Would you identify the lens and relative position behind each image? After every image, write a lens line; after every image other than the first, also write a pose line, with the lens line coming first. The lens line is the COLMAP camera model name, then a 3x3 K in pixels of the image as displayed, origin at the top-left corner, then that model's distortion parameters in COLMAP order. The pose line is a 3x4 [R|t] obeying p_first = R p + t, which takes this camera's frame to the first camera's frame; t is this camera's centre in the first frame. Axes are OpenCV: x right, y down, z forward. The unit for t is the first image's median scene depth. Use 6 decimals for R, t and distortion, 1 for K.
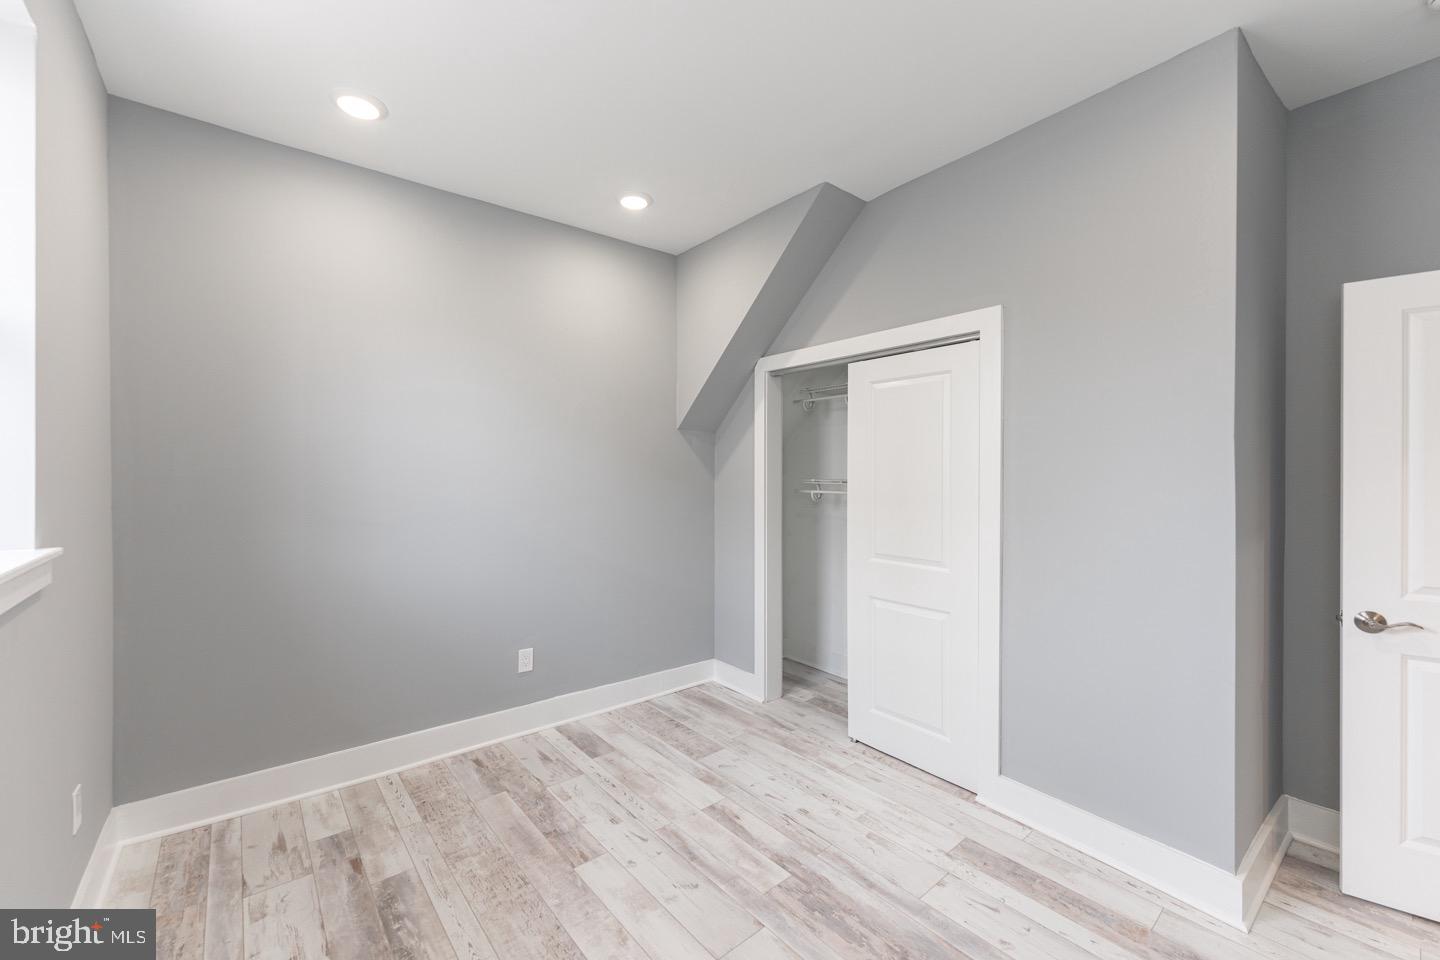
lens RADIAL K [[583.9, 0, 715.6], [0, 583.9, 483.2], [0, 0, 1]] dist [0.001582, 0.000095]
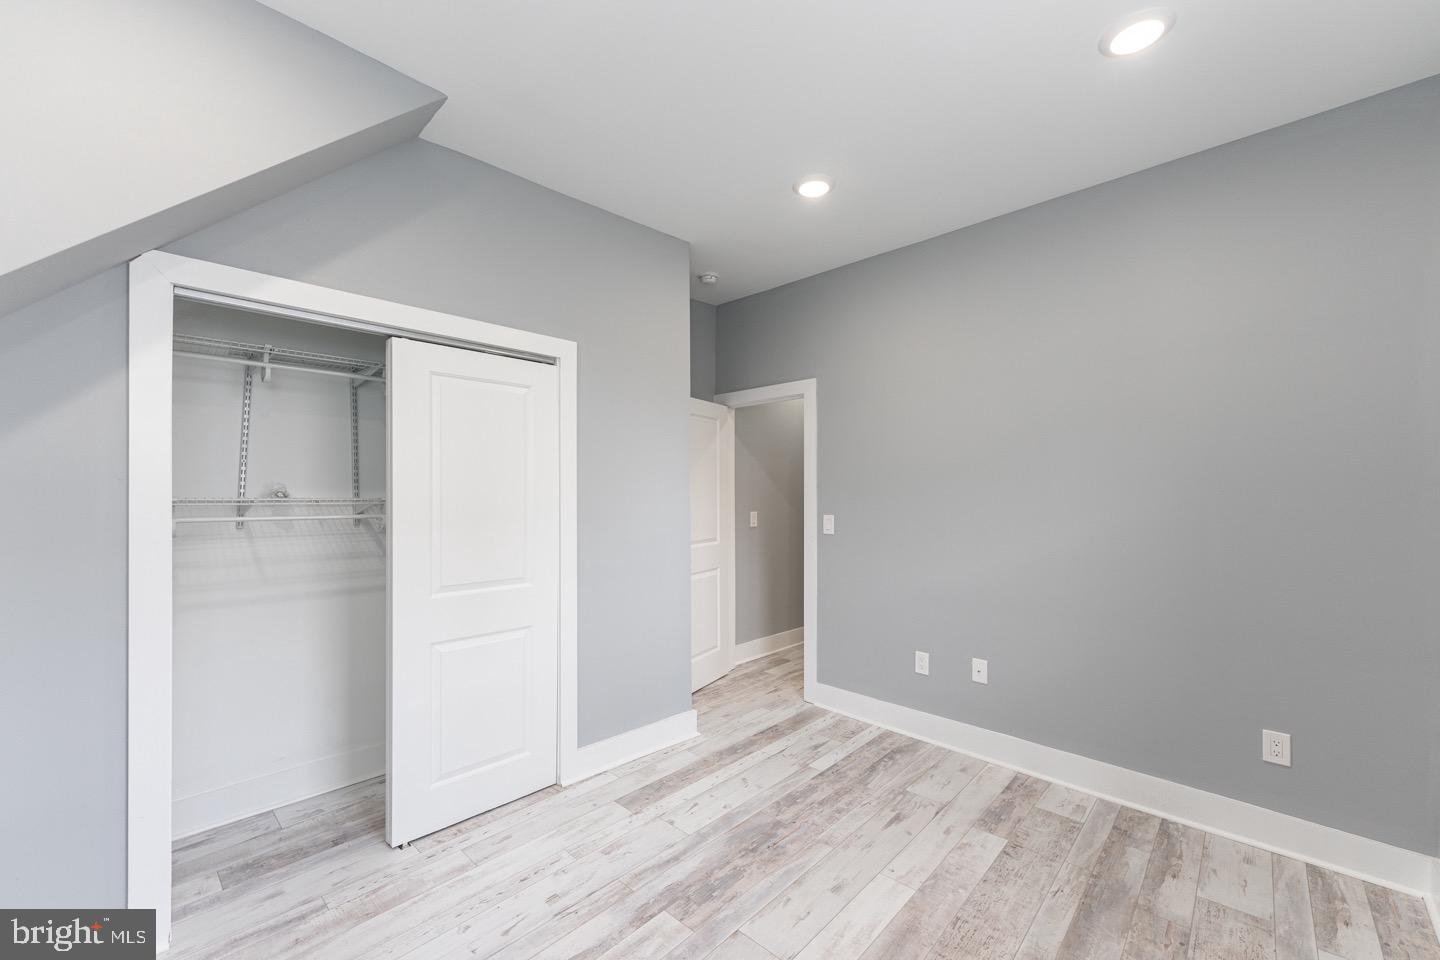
lens RADIAL K [[582.2, 0, 712.8], [0, 582.2, 465.8], [0, 0, 1]] dist [0.000824, 0.000284]
pose [[-0.123646, 0.039646, 0.991534, -0.747998], [0.018186, 0.999124, -0.037681, -0.016732], [-0.992160, 0.013373, -0.124258, 0.901868]]
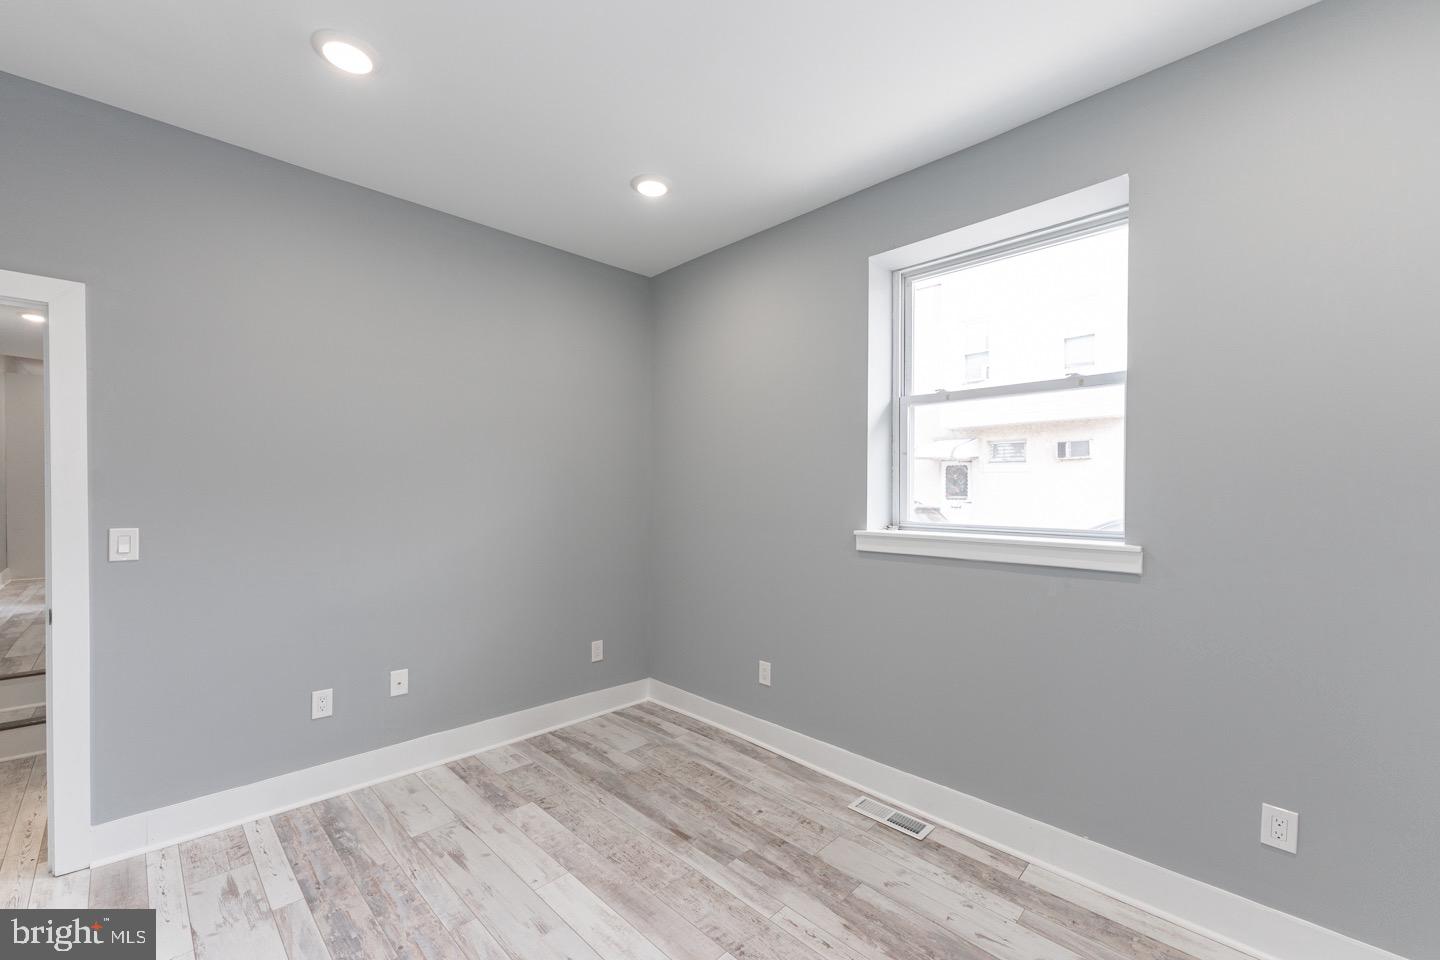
lens RADIAL K [[583.9, 0, 715.6], [0, 583.9, 483.2], [0, 0, 1]] dist [0.001582, 0.000095]
pose [[-0.995010, -0.011293, -0.099133, -0.020884], [-0.012209, 0.999888, 0.008641, -0.029087], [0.099024, 0.009808, -0.995037, 1.432750]]
